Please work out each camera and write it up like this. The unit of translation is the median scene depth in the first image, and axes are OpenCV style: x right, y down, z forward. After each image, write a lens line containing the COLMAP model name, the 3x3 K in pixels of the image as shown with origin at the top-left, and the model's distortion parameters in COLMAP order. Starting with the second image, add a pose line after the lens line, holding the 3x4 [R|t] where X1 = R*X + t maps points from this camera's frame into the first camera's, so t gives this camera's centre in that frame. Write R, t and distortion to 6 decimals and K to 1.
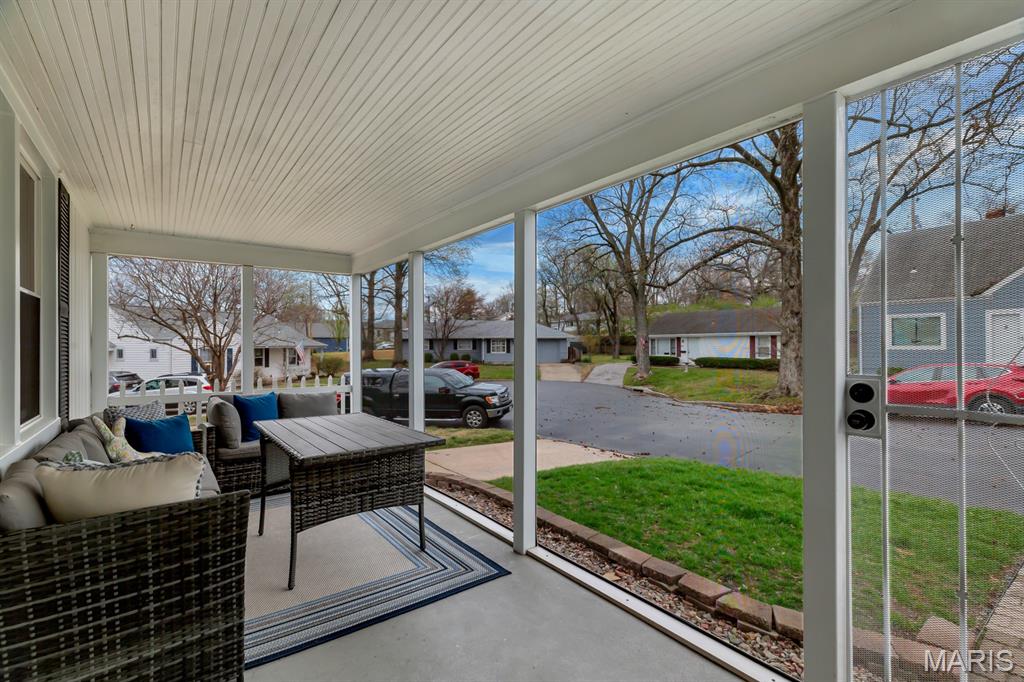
lens RADIAL K [[459.6, 0, 514.3], [0, 459.6, 340.0], [0, 0, 1]] dist [0.001938, 0.000697]
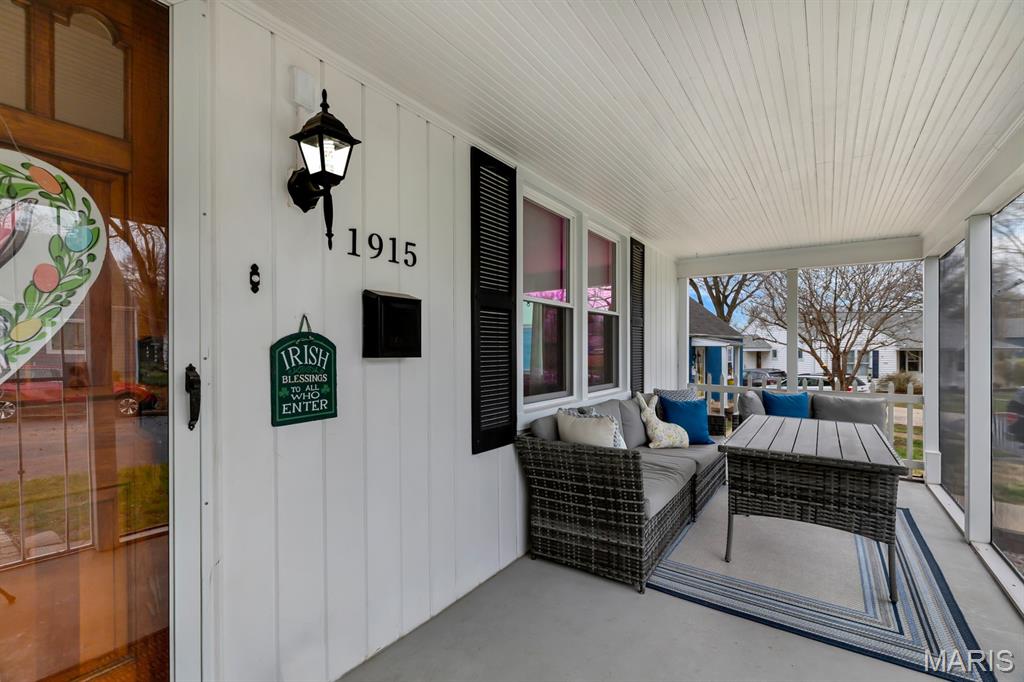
lens RADIAL K [[457.0, 0, 521.9], [0, 457.0, 345.4], [0, 0, 1]] dist [-0.001281, -0.000216]
pose [[0.331349, 0.002186, -0.943506, 0.378965], [0.005502, 0.999976, 0.004249, 0.004627], [0.943492, -0.006599, 0.331329, 0.150924]]
